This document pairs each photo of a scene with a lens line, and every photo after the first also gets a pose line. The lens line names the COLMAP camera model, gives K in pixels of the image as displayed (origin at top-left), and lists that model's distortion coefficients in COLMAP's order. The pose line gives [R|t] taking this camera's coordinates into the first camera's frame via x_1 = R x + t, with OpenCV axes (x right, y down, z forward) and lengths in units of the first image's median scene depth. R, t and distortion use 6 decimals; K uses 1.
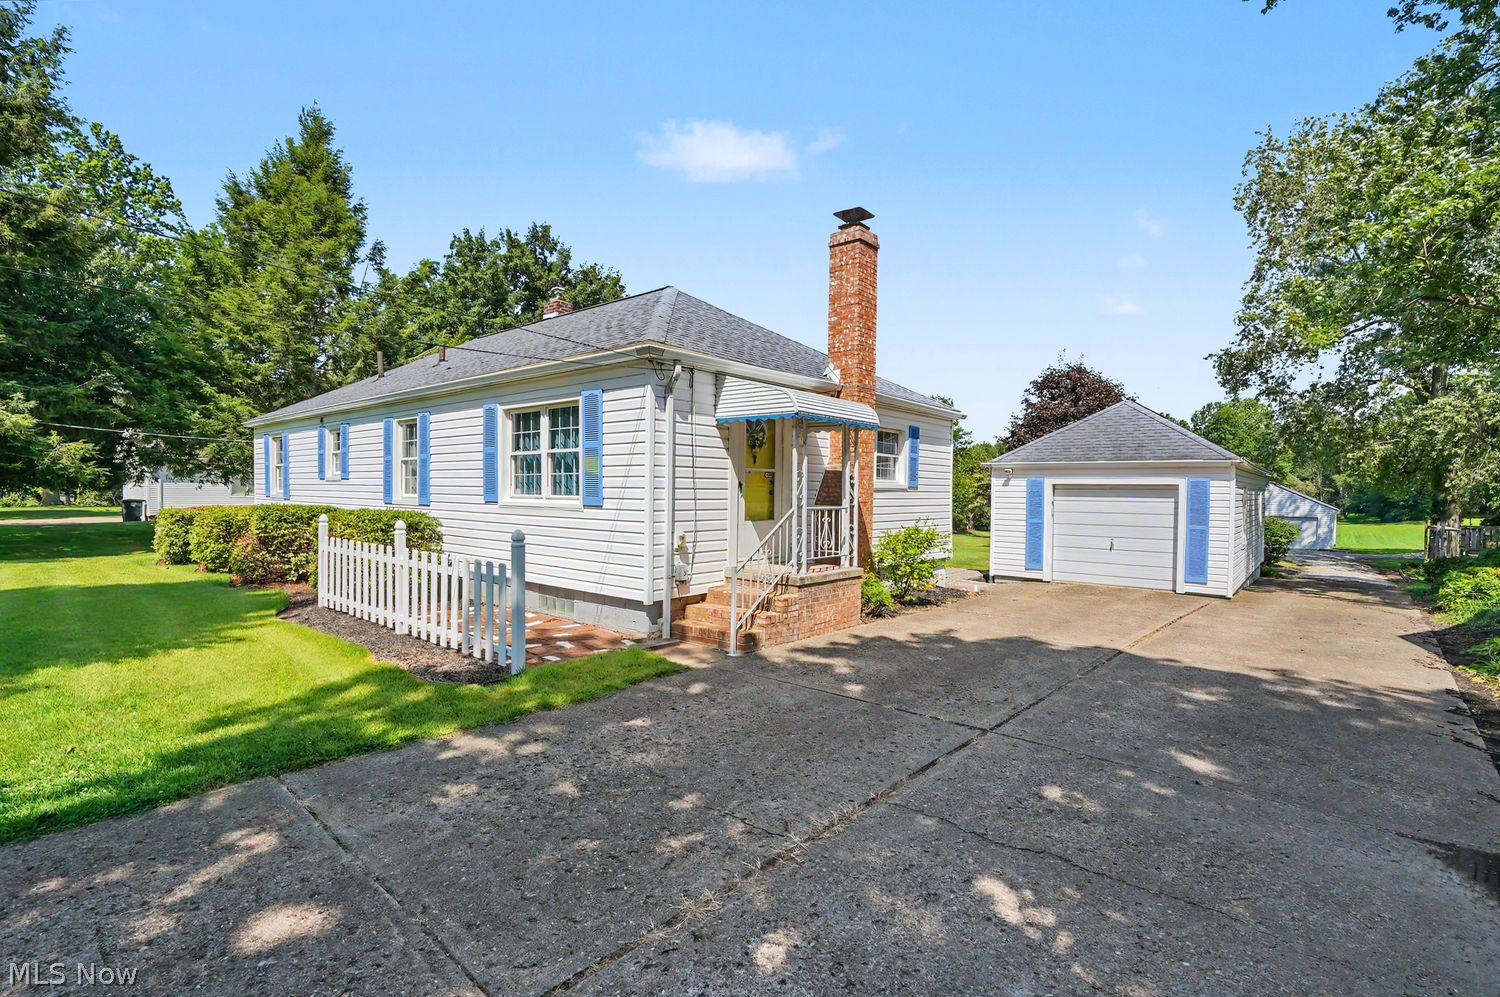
lens RADIAL K [[684.9, 0, 749.7], [0, 684.9, 501.4], [0, 0, 1]] dist [-0.013167, -0.000463]
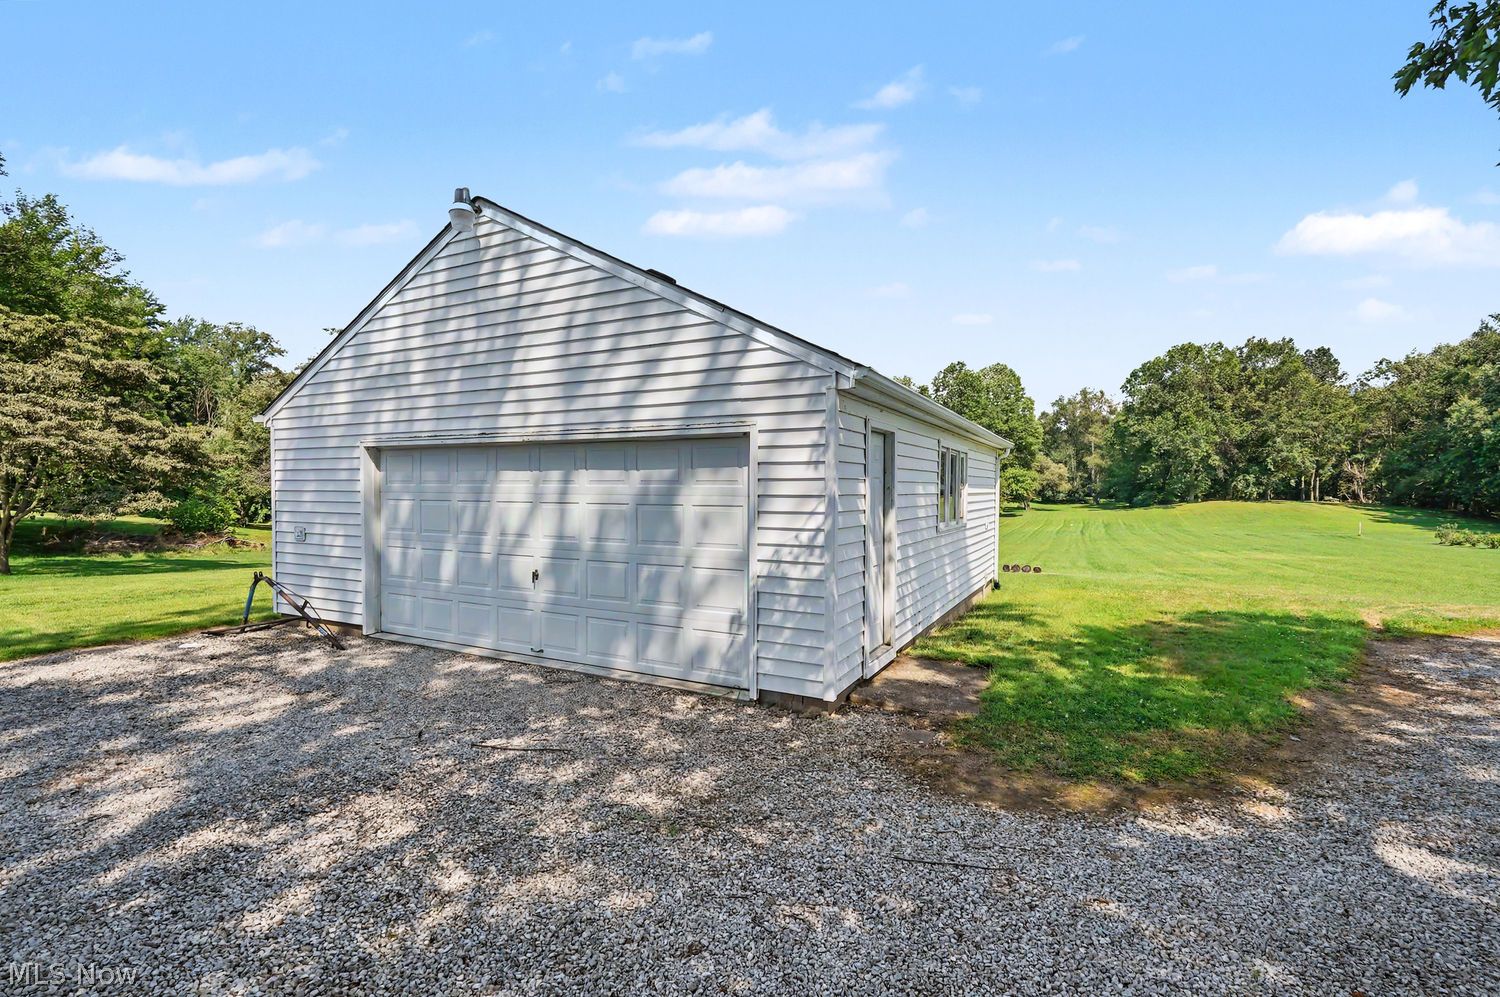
lens RADIAL K [[684.9, 0, 748.6], [0, 684.9, 496.1], [0, 0, 1]] dist [-0.013167, -0.000463]
pose [[0.970341, -0.006556, 0.241650, 1.061819], [0.005749, 0.999975, 0.004046, 0.046333], [-0.241671, -0.002537, 0.970355, 1.159261]]
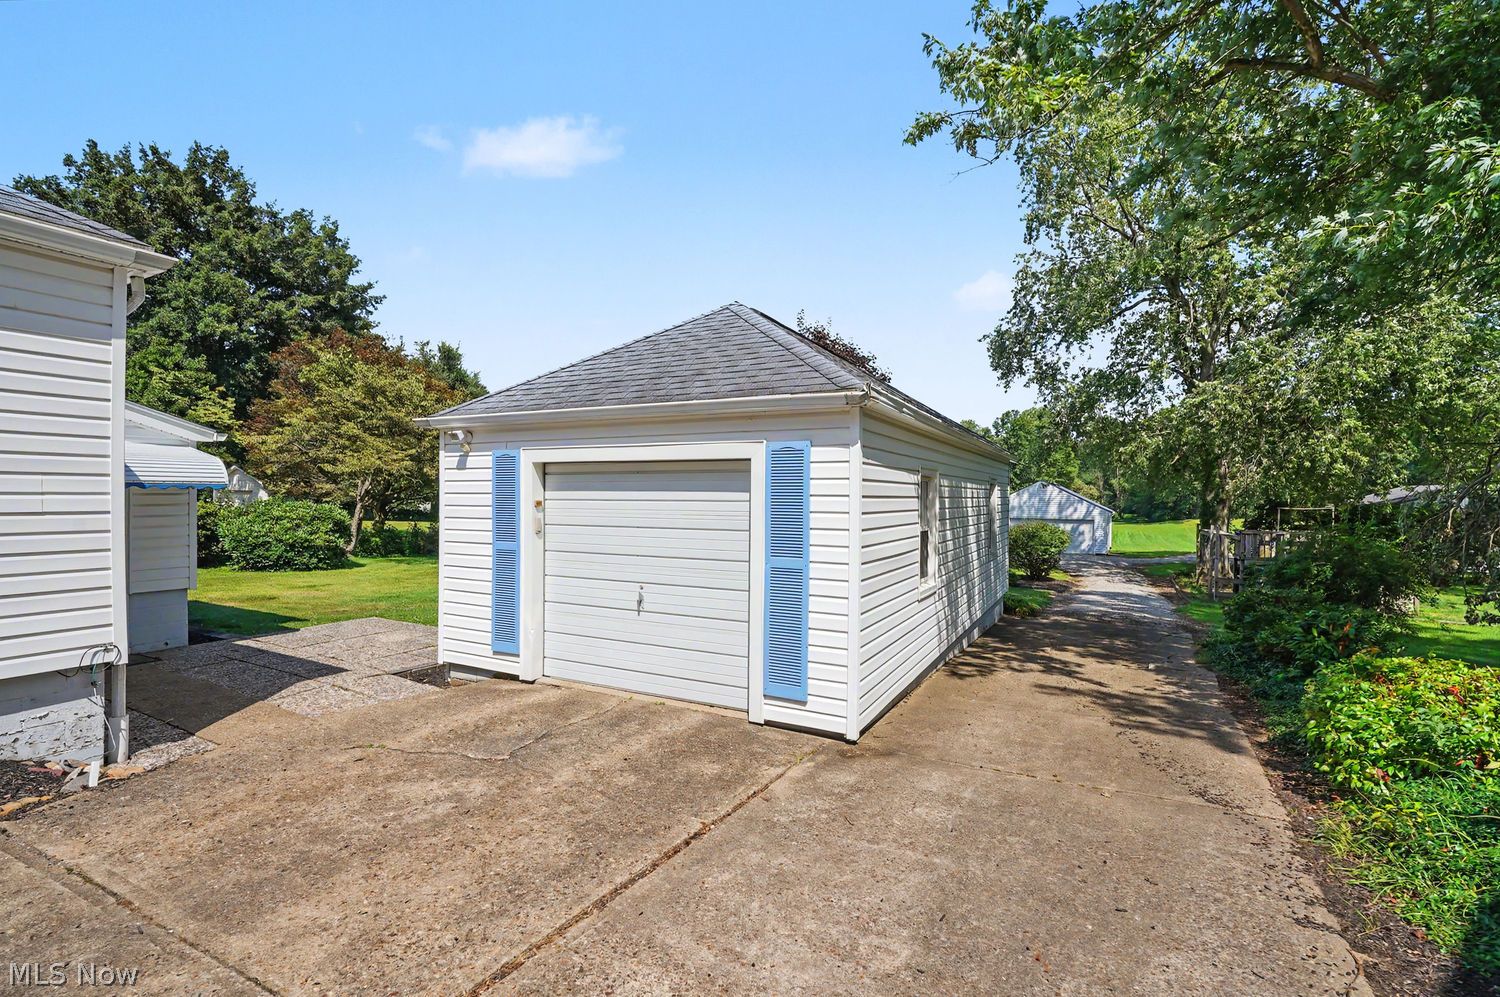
lens RADIAL K [[684.9, 0, 749.7], [0, 684.9, 497.2], [0, 0, 1]] dist [-0.013167, -0.000463]
pose [[0.975428, -0.002959, 0.220298, 0.197727], [0.005824, 0.999907, -0.012357, 0.001501], [-0.220241, 0.013336, 0.975354, 0.220047]]
